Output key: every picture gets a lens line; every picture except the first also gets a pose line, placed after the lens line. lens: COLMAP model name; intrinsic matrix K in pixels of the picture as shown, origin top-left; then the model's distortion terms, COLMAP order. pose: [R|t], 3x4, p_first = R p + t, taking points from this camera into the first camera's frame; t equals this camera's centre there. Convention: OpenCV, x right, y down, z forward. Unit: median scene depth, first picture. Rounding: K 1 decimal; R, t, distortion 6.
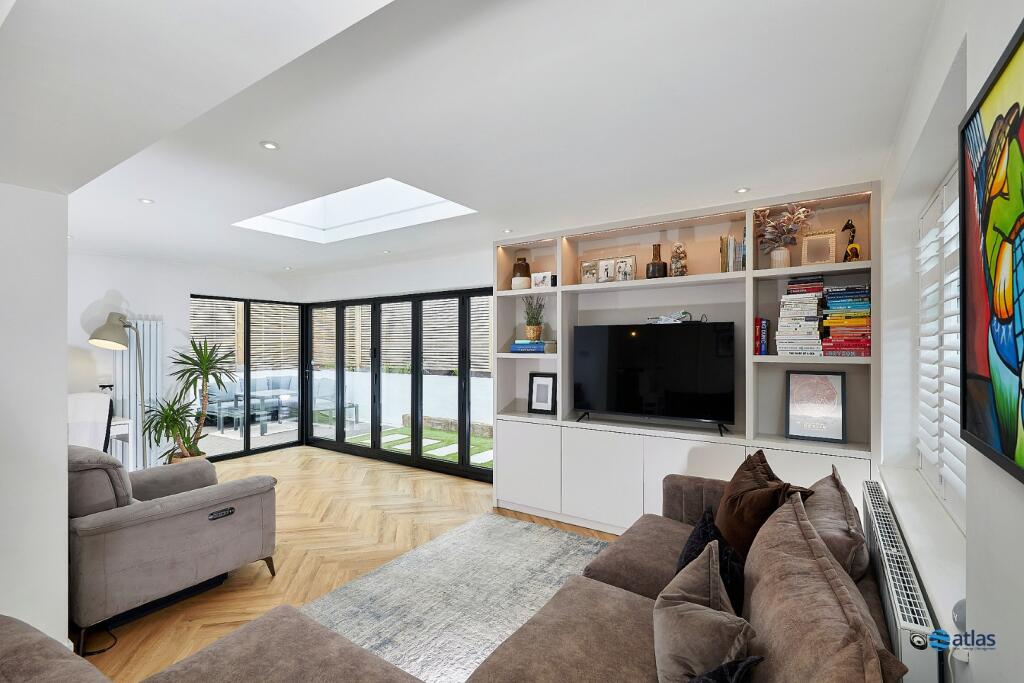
lens RADIAL K [[465.7, 0, 512.0], [0, 465.7, 341.5], [0, 0, 1]] dist [-0.000431, 0.000180]
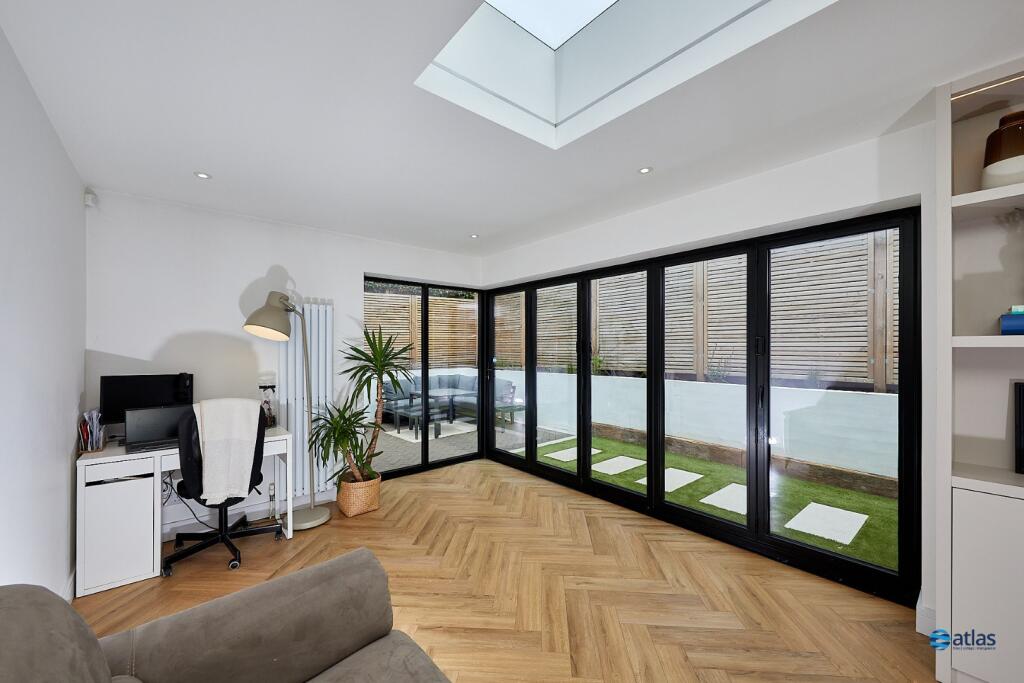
lens RADIAL K [[395.6, 0, 512.5], [0, 395.6, 348.9], [0, 0, 1]] dist [0.000722, 0.000031]
pose [[0.962753, 0.001054, -0.270379, -0.260769], [0.001661, 0.999950, 0.009811, 0.023270], [0.270376, -0.009894, 0.962704, 0.414932]]
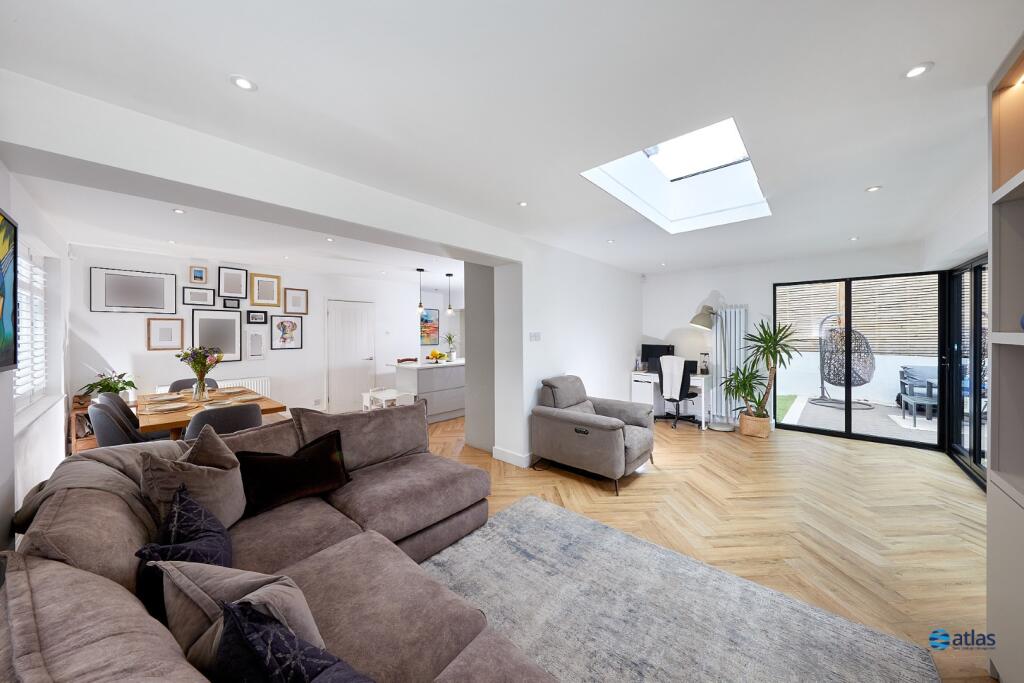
lens RADIAL K [[340.7, 0, 508.2], [0, 340.7, 333.7], [0, 0, 1]] dist [0.000631, 0.000027]
pose [[-0.150082, 0.005470, -0.988658, 0.283085], [0.015645, 0.999873, 0.003157, 0.013689], [0.988550, -0.014994, -0.150149, 0.466986]]
